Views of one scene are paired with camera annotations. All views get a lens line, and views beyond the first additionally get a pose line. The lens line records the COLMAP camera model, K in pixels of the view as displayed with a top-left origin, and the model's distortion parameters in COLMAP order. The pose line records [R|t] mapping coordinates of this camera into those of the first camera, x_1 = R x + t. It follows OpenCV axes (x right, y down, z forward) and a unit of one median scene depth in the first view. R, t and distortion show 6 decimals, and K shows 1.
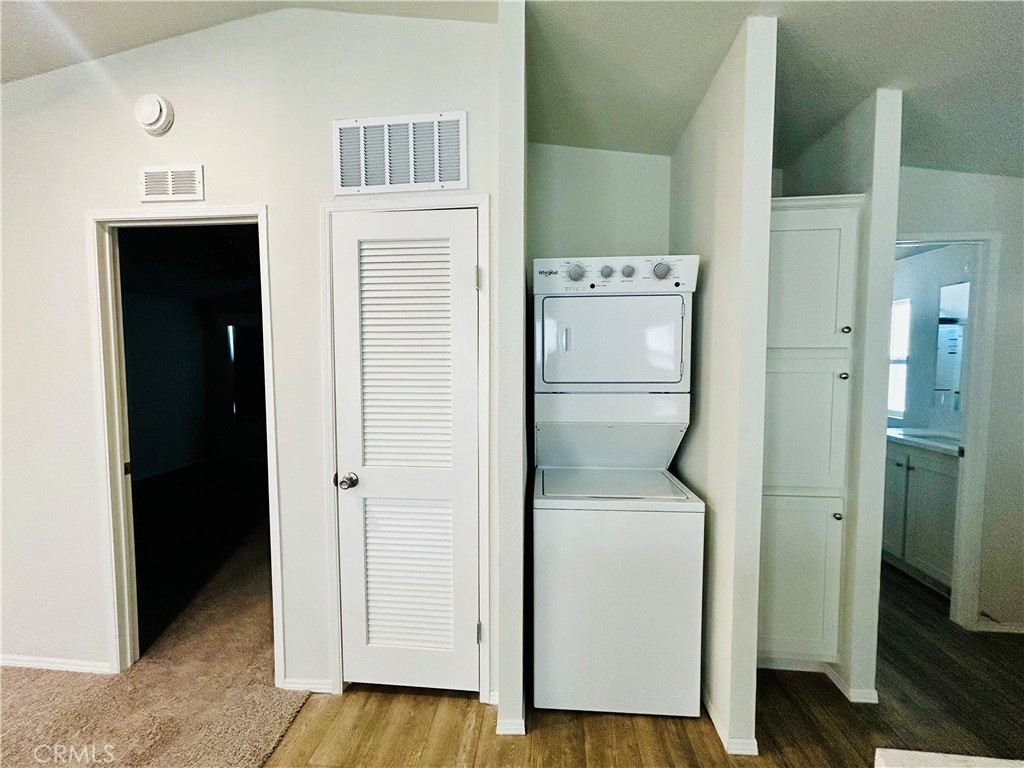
lens RADIAL K [[410.2, 0, 513.2], [0, 410.2, 383.9], [0, 0, 1]] dist [-0.001722, 0.000207]
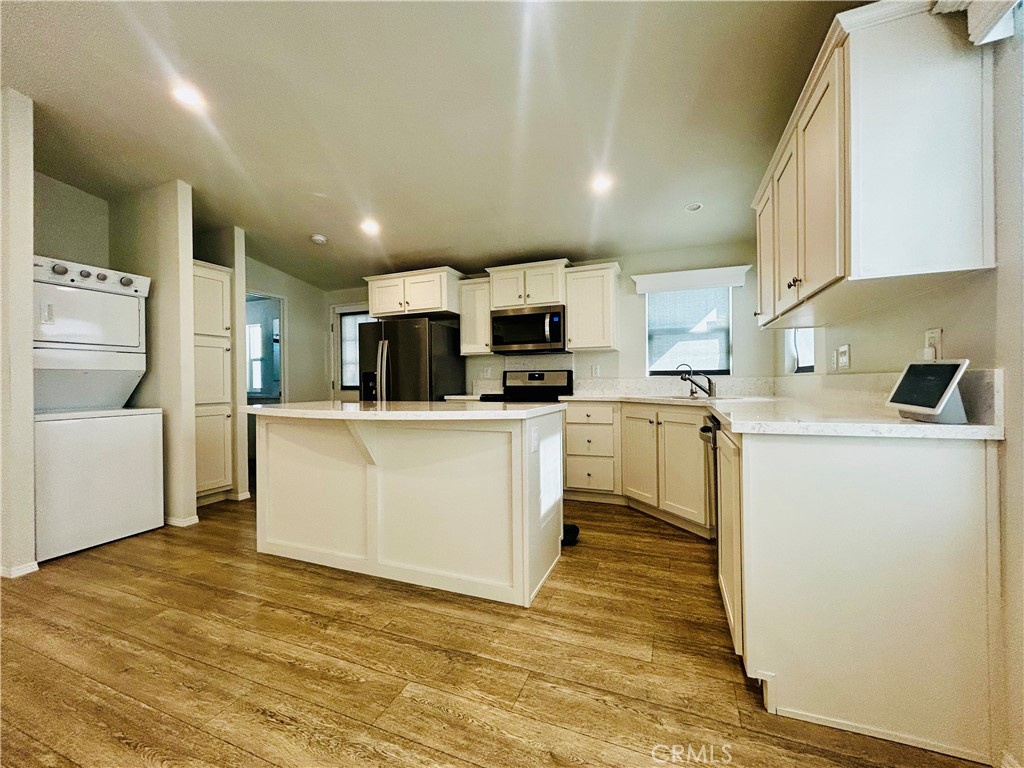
lens RADIAL K [[410.2, 0, 513.2], [0, 410.2, 383.9], [0, 0, 1]] dist [-0.001722, 0.000207]
pose [[0.277584, -0.003031, 0.960697, -0.843975], [0.067473, 0.997587, -0.016348, 0.295276], [-0.958329, 0.069359, 0.277119, -1.021176]]
